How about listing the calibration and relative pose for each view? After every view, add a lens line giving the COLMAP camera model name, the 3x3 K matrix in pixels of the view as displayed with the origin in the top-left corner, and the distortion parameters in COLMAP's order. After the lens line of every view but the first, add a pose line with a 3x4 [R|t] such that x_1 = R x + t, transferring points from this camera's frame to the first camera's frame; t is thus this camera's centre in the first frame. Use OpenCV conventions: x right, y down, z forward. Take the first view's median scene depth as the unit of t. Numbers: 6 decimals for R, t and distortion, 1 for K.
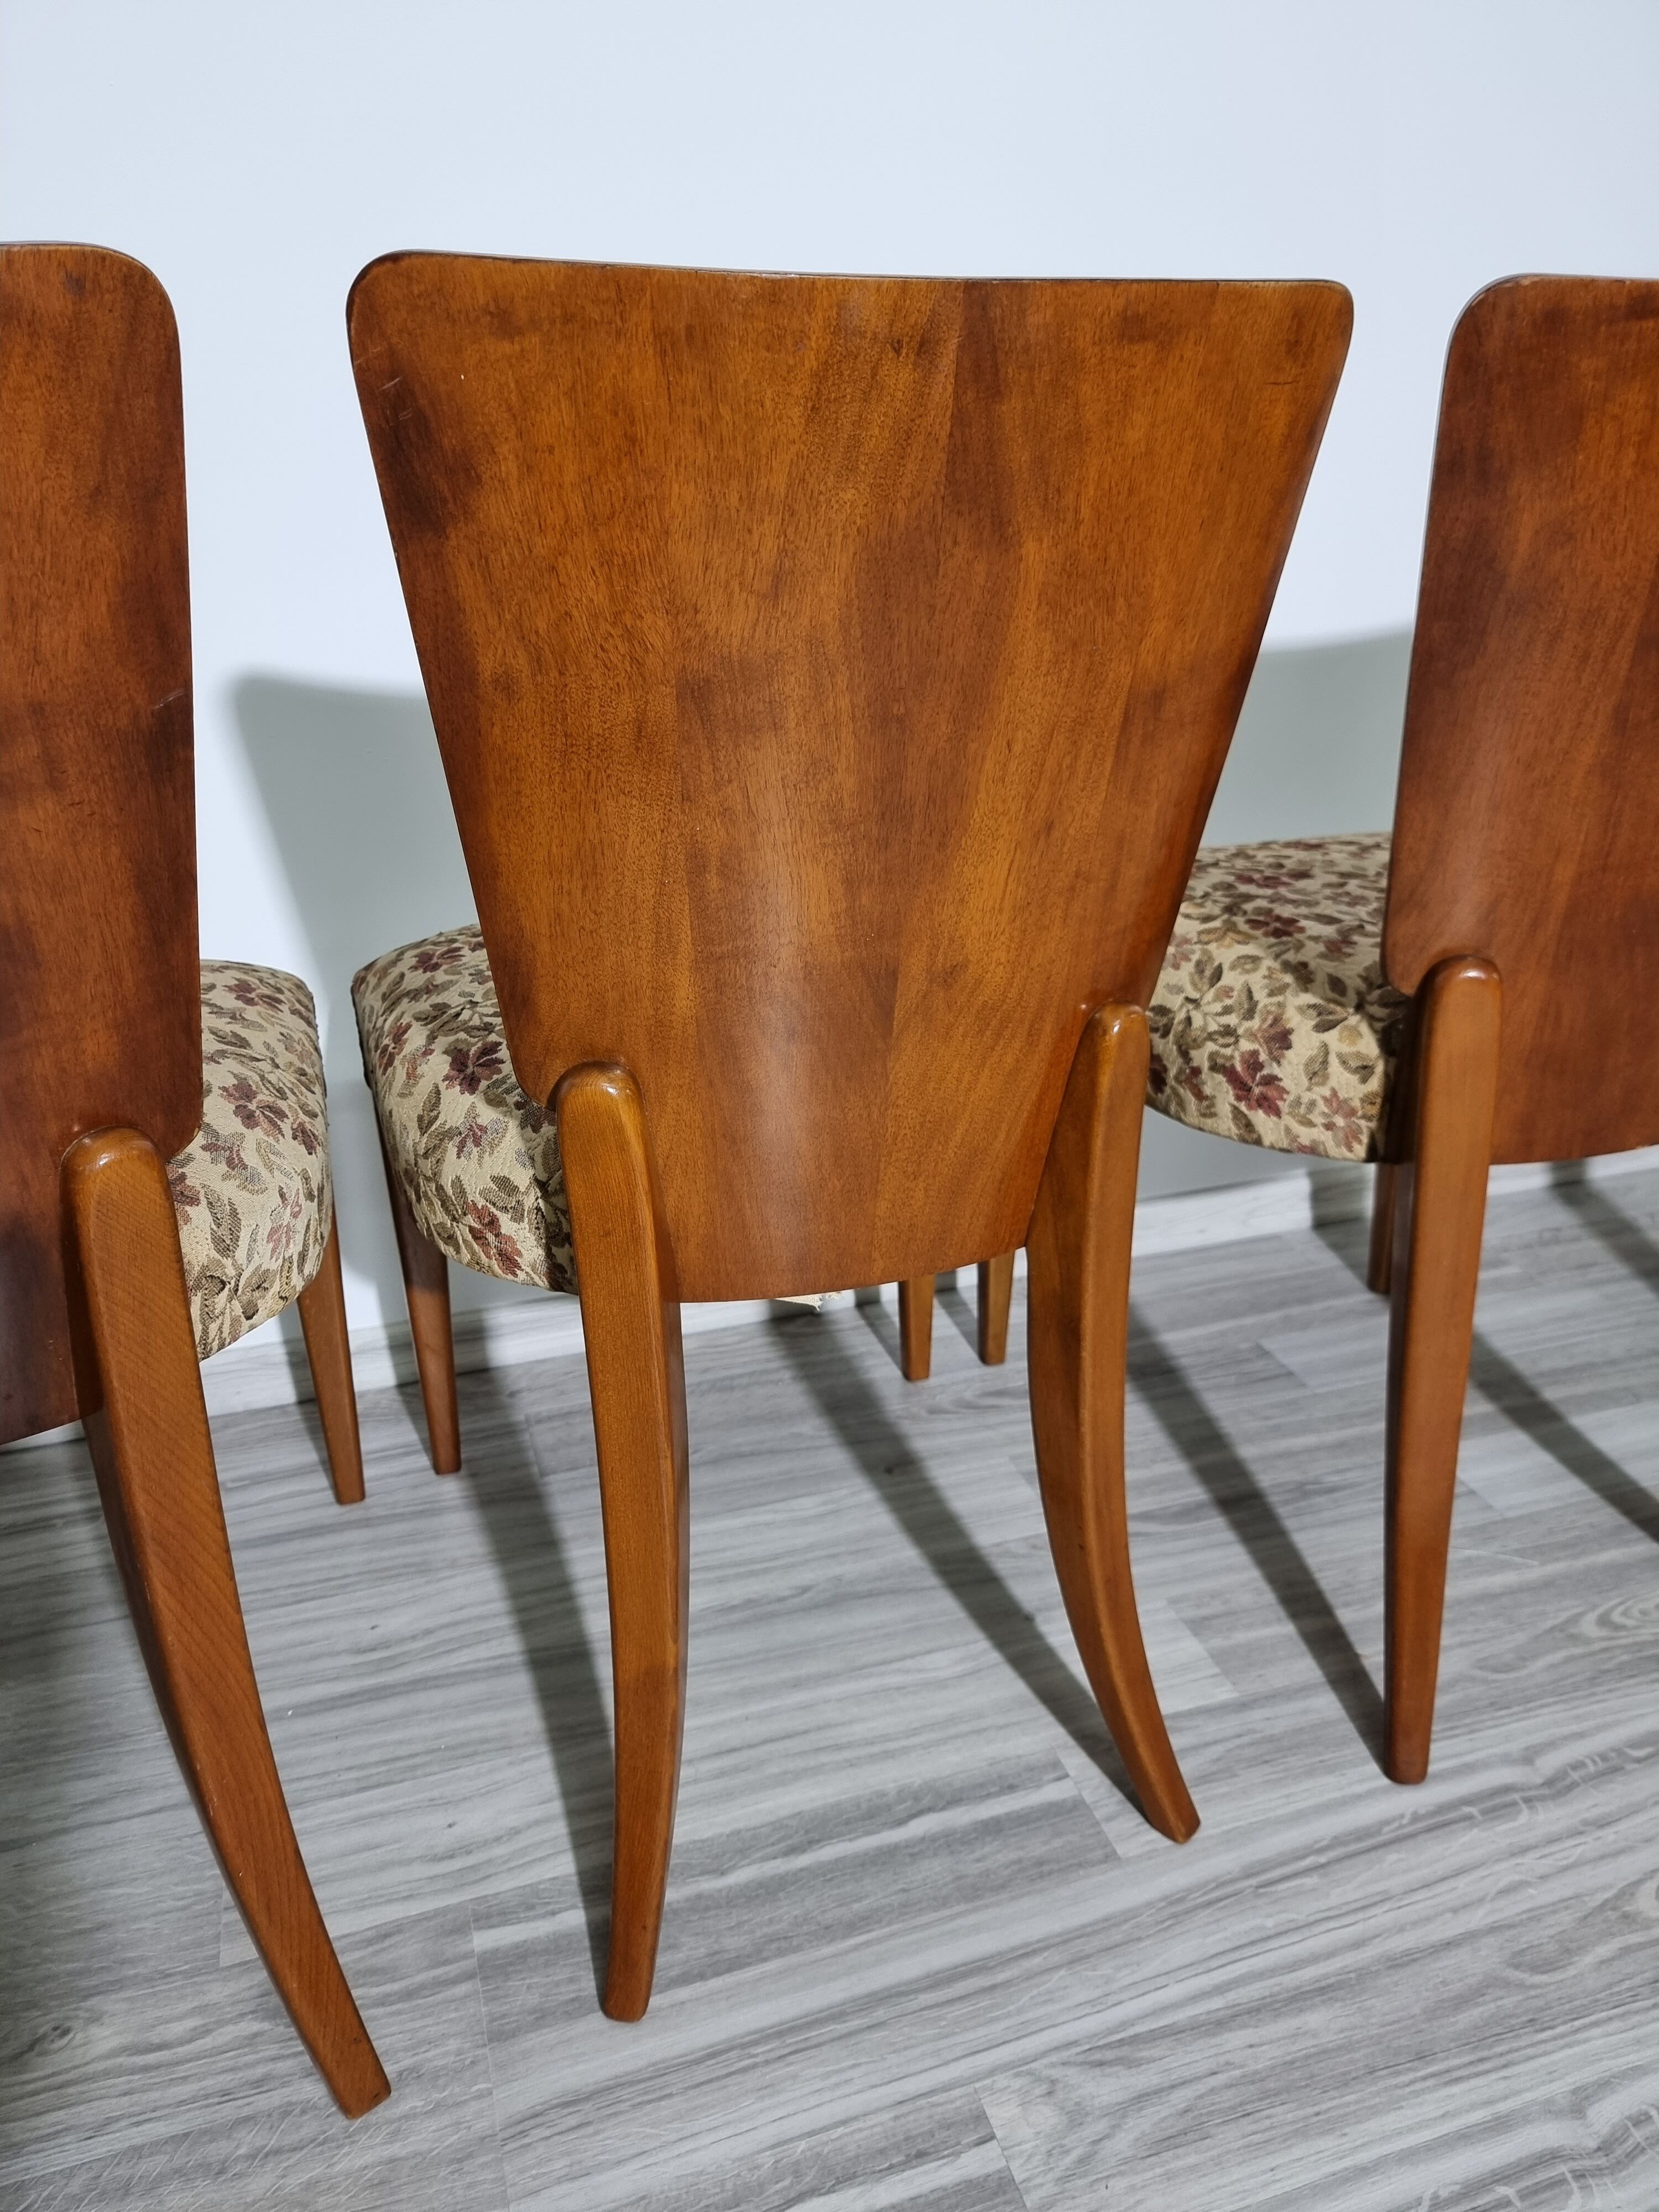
lens RADIAL K [[1541.9, 0, 812.4], [0, 1541.9, 1106.6], [0, 0, 1]] dist [0.071589, -0.061279]
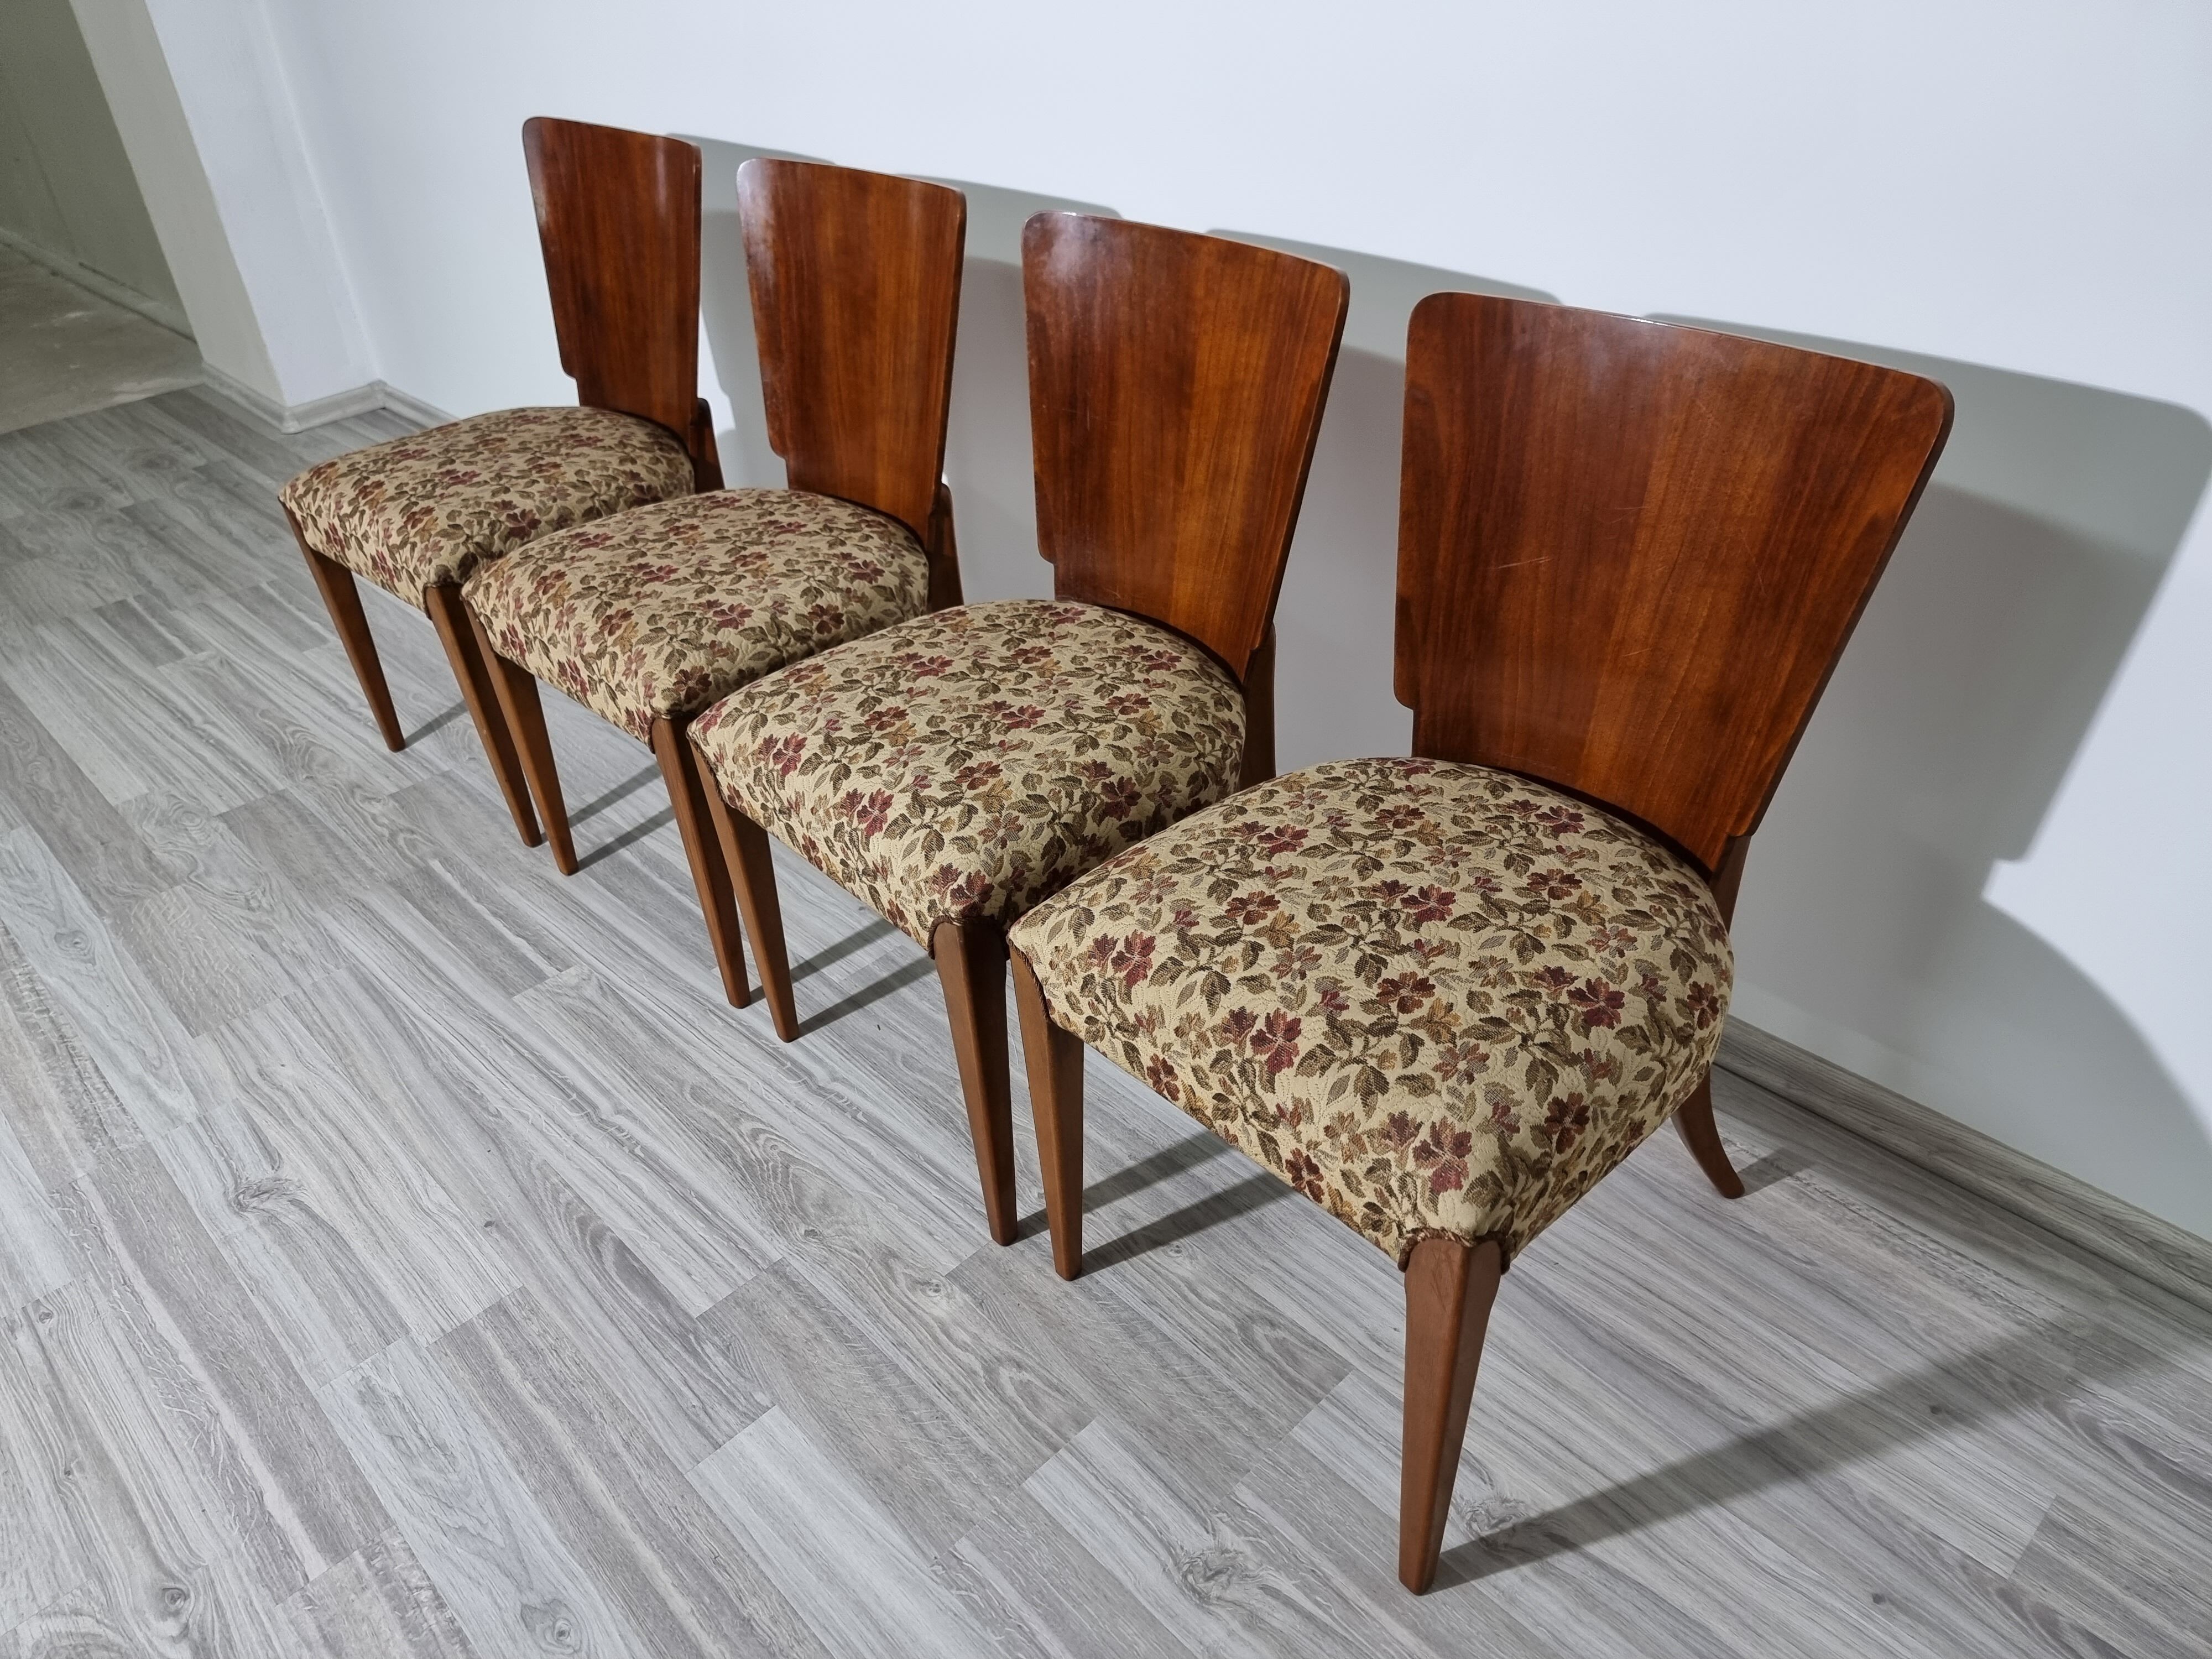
lens RADIAL K [[1541.9, 0, 1101.7], [0, 1541.9, 830.4], [0, 0, 1]] dist [0.071589, -0.061279]
pose [[0.450083, 0.494123, -0.743820, 2.225446], [-0.293319, 0.868545, 0.399492, -0.792509], [0.843439, 0.038372, 0.535853, 0.369907]]
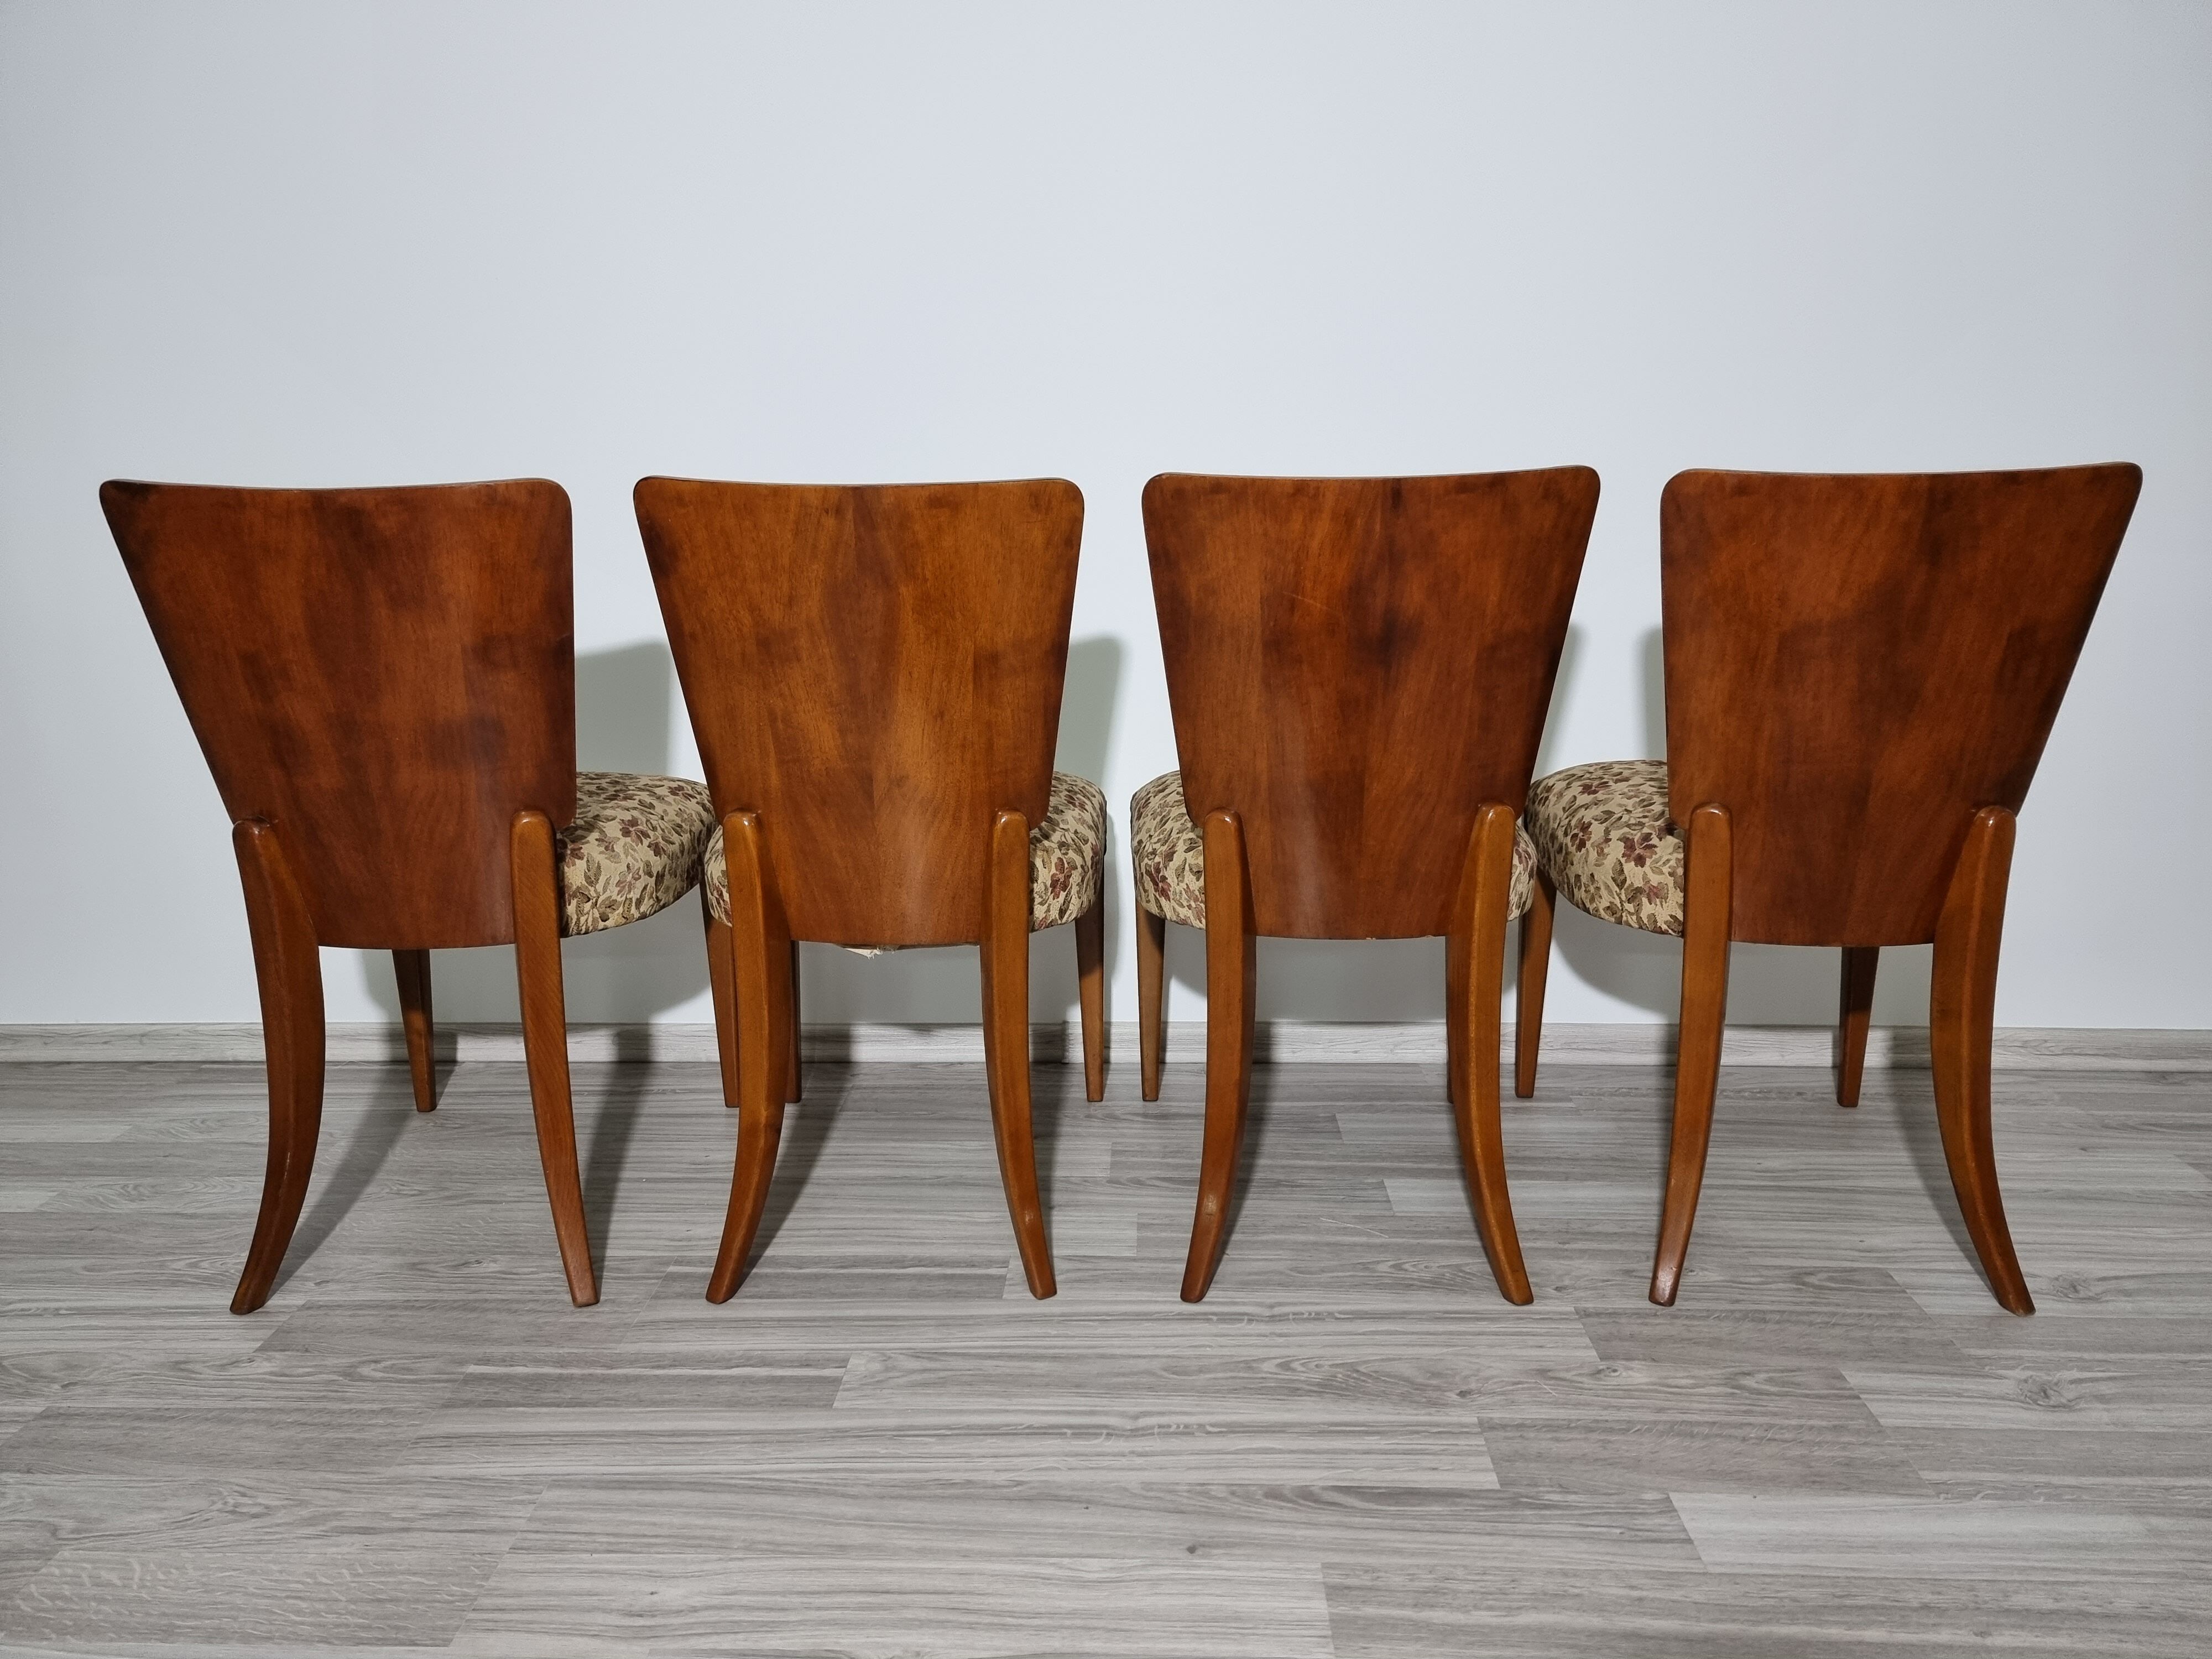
lens RADIAL K [[1541.9, 0, 1109.4], [0, 1541.9, 845.2], [0, 0, 1]] dist [0.071589, -0.061279]
pose [[0.944623, 0.083887, -0.317254, 0.964615], [-0.130238, 0.983211, -0.127805, 0.216178], [0.301206, 0.162046, 0.939689, -0.810278]]
